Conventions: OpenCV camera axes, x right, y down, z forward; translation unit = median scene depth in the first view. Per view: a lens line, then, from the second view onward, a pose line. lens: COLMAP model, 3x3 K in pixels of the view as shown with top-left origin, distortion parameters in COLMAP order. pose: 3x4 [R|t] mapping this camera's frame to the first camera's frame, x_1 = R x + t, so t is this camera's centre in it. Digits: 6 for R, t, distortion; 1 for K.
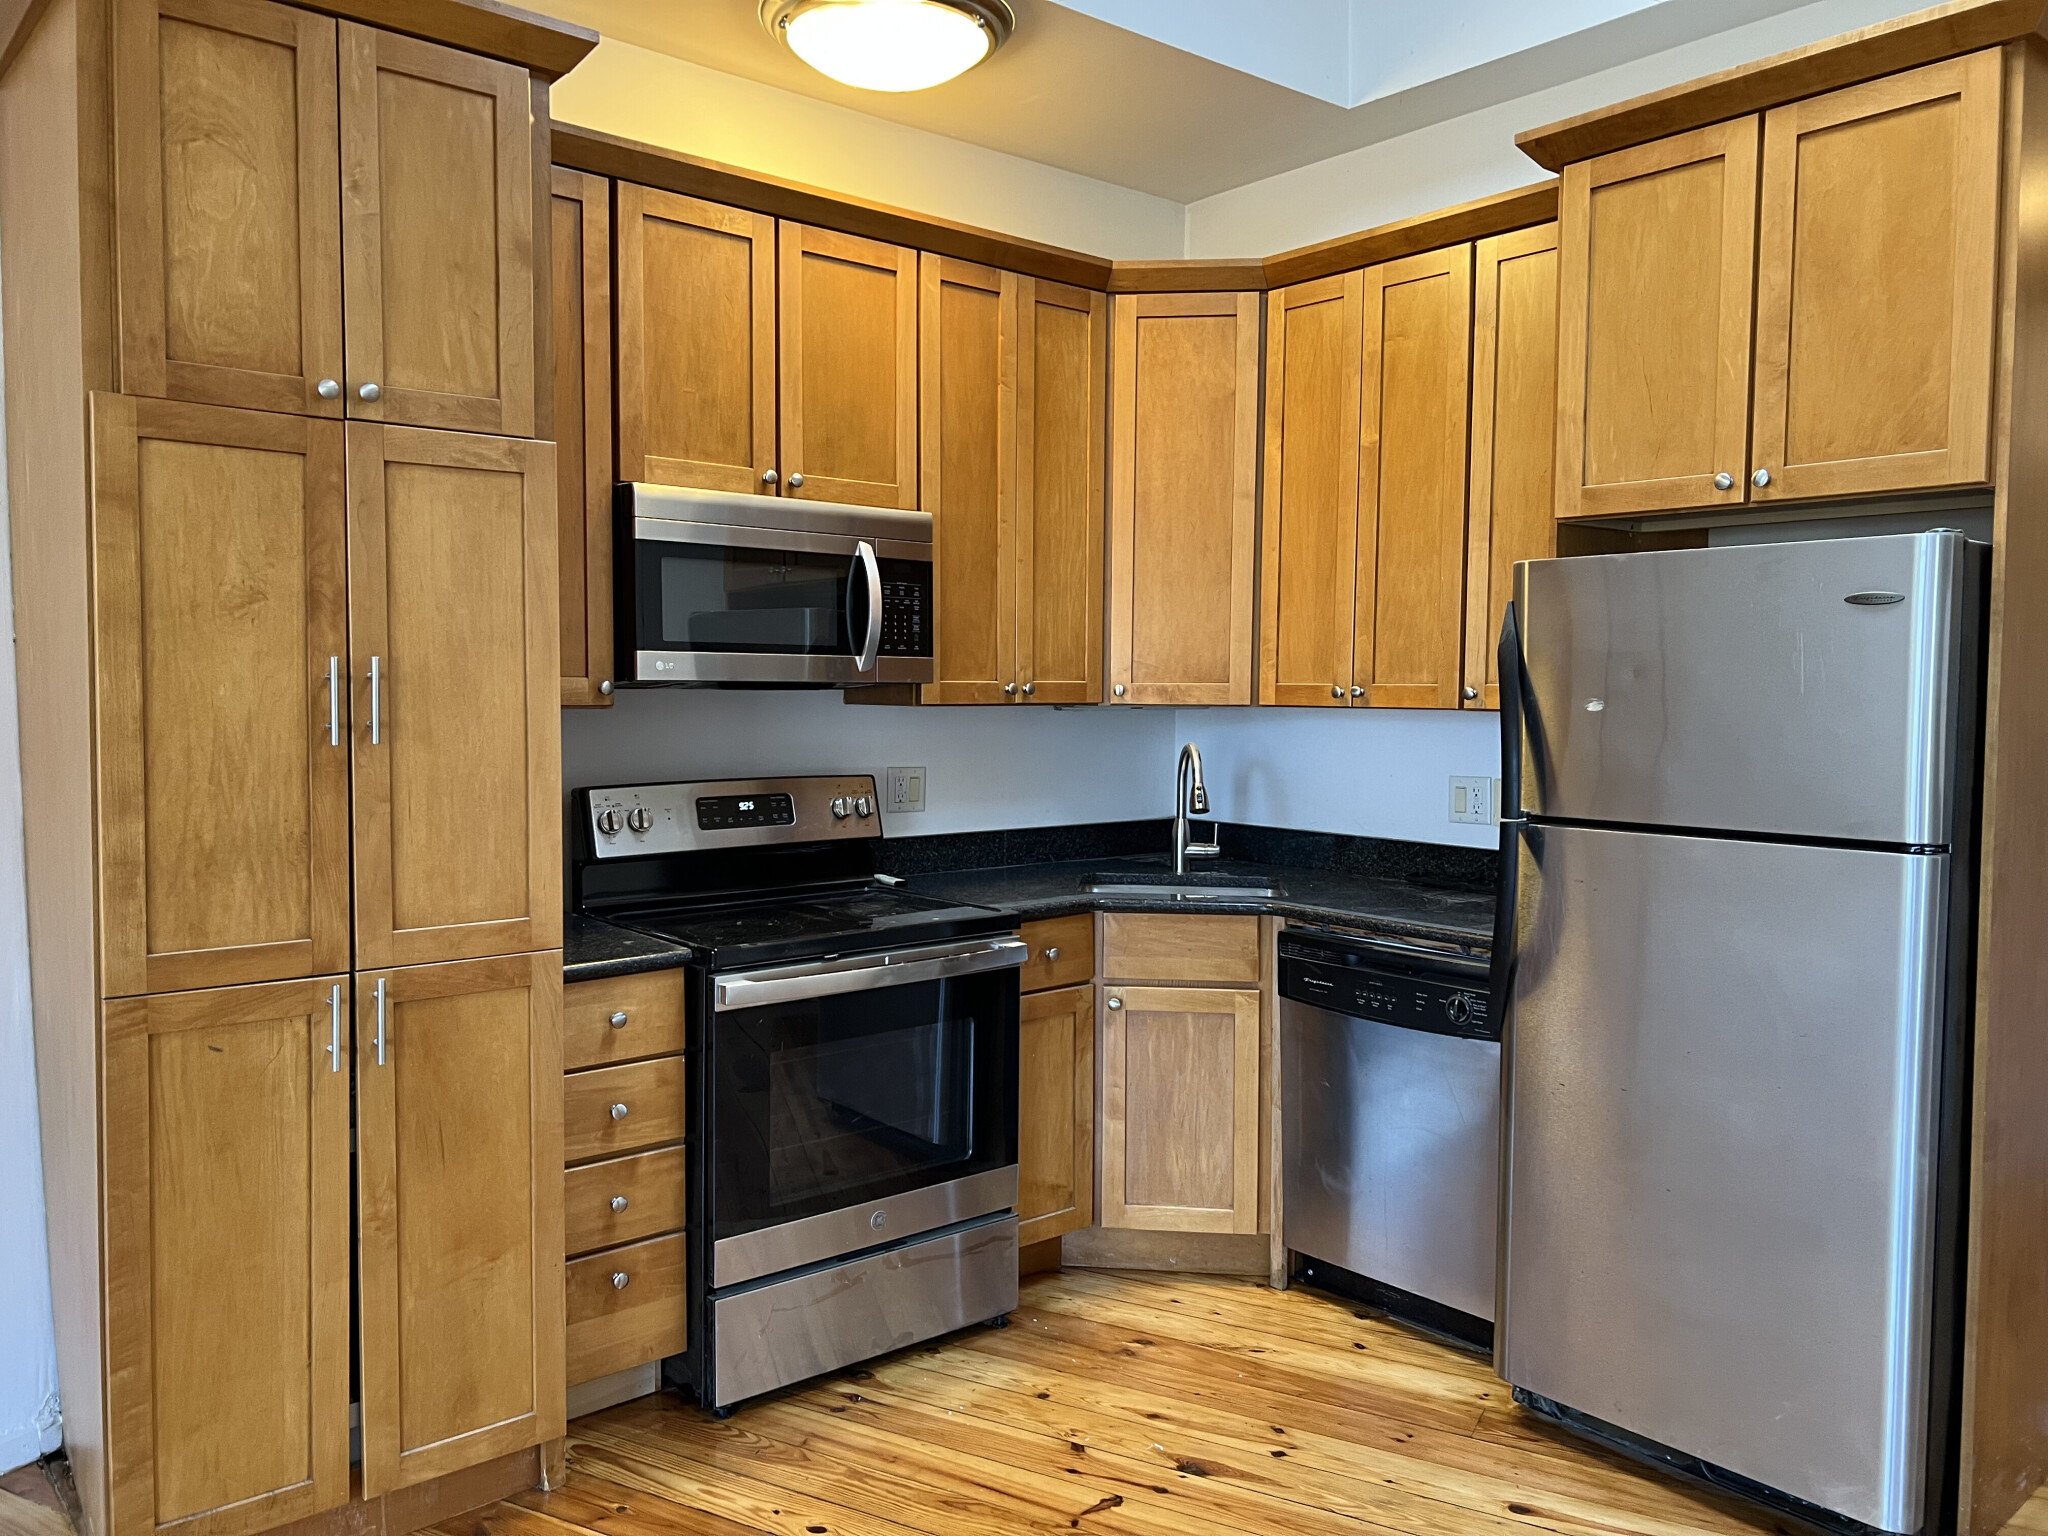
lens RADIAL K [[1519.2, 0, 1024.0], [0, 1519.2, 768.0], [0, 0, 1]] dist [0.057426, -0.107082]
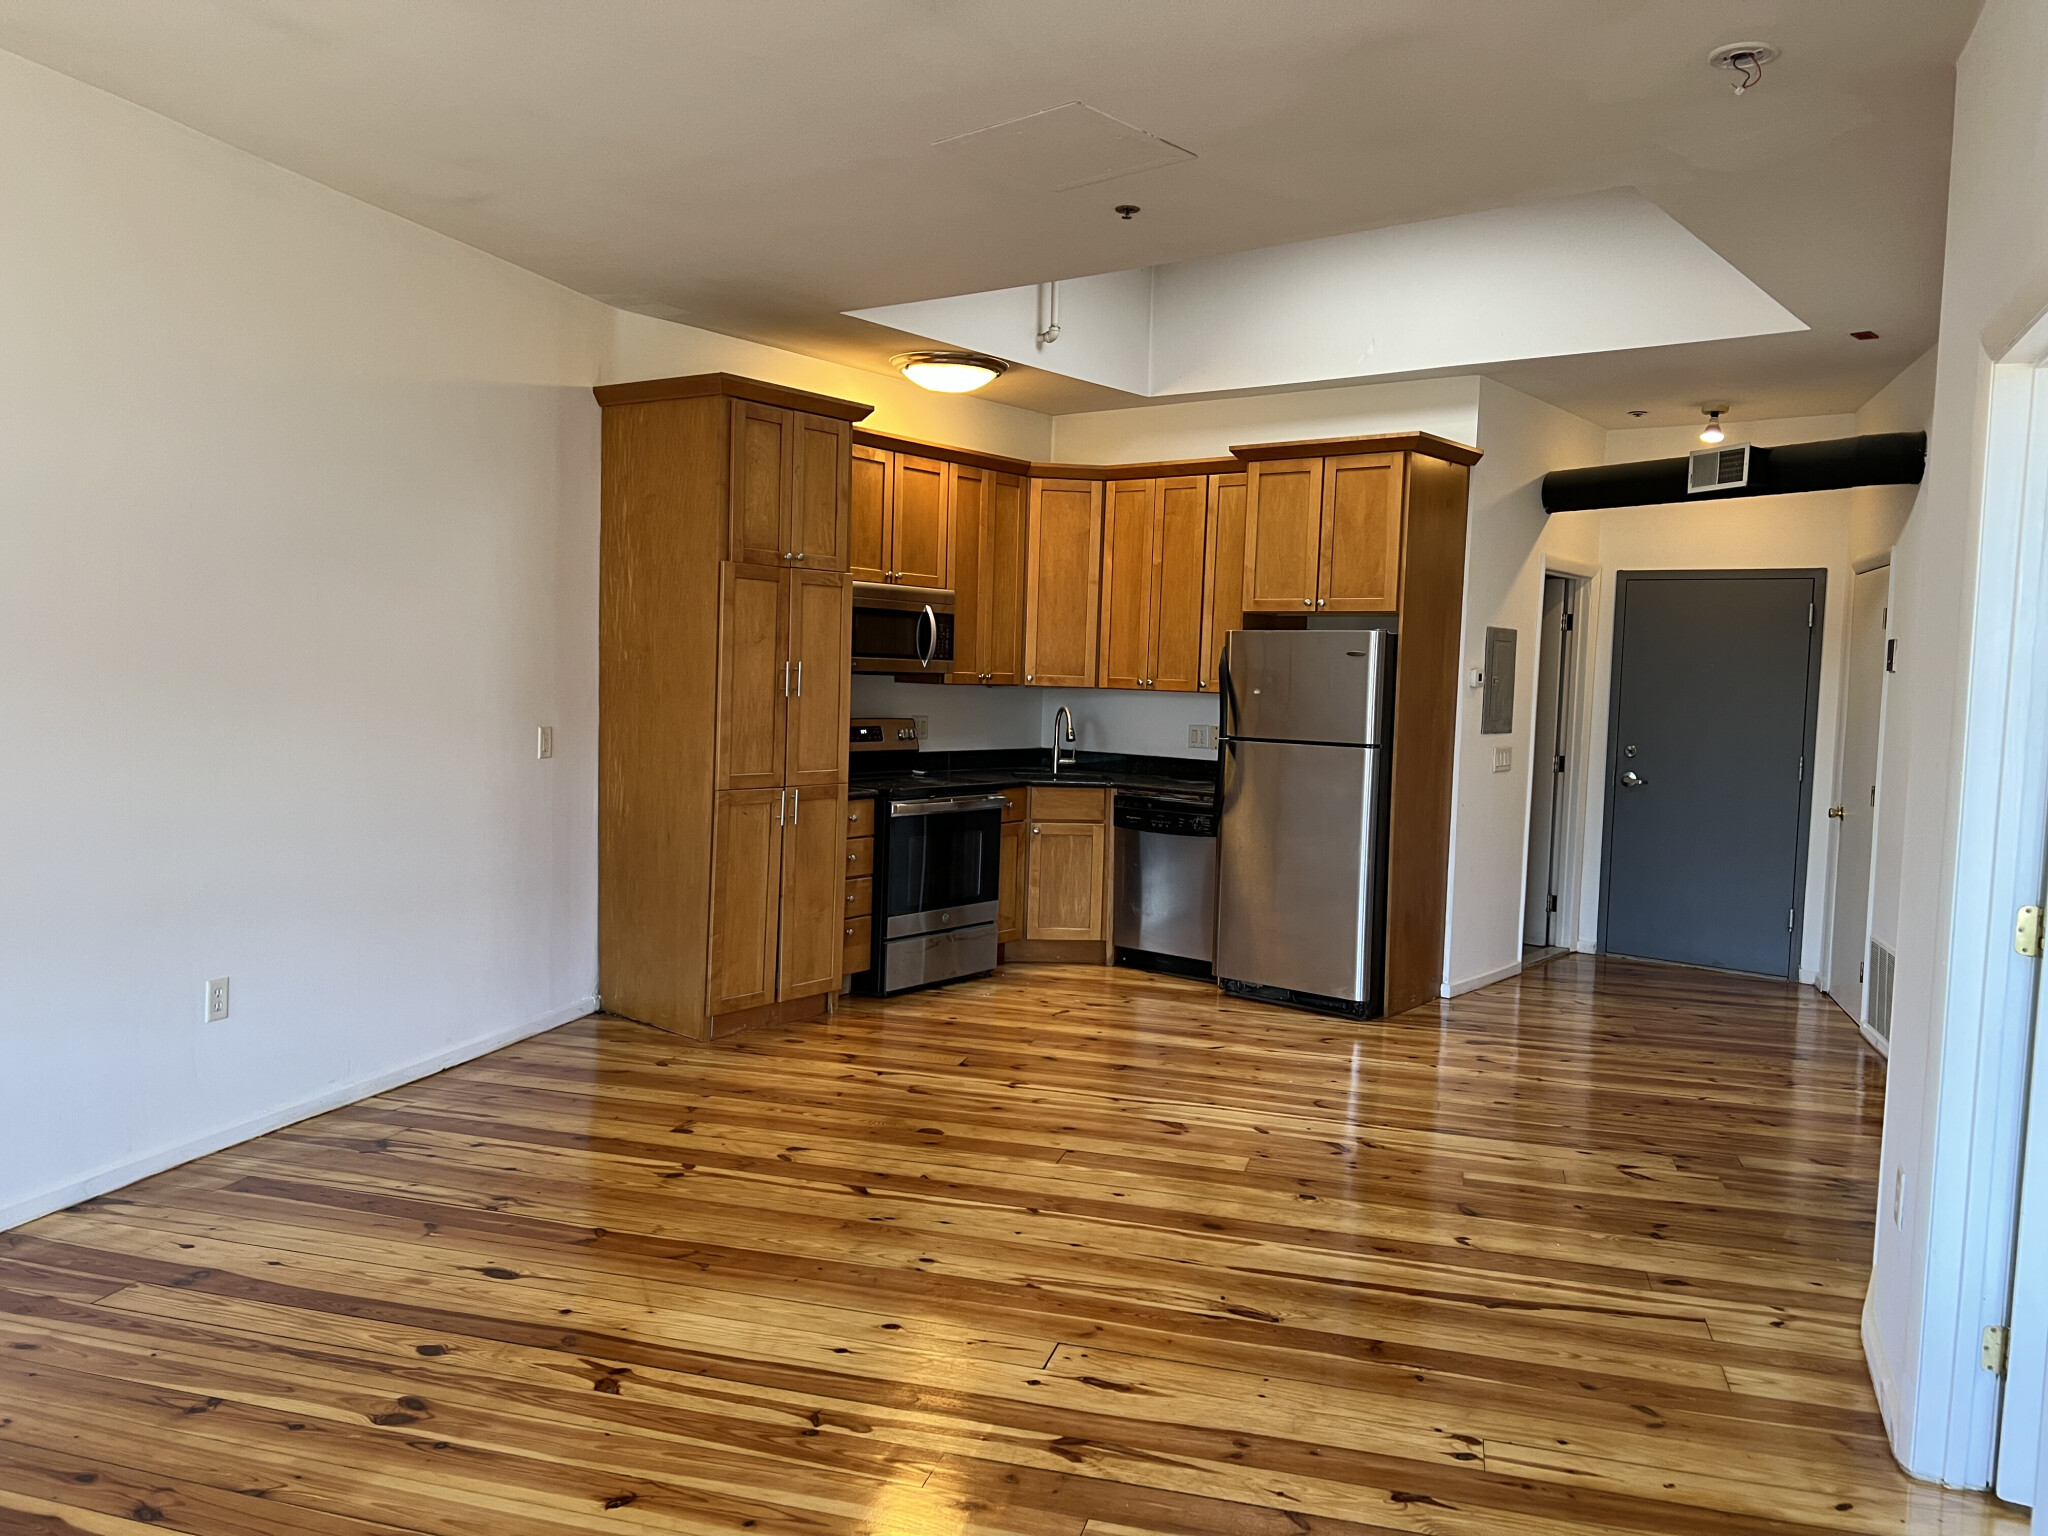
lens RADIAL K [[1531.4, 0, 1024.0], [0, 1531.4, 768.0], [0, 0, 1]] dist [0.003752, 0.001493]
pose [[0.978940, 0.012688, 0.203754, -0.397962], [-0.015722, 0.999788, 0.013278, 0.043903], [-0.203543, -0.016202, 0.978932, -1.077307]]
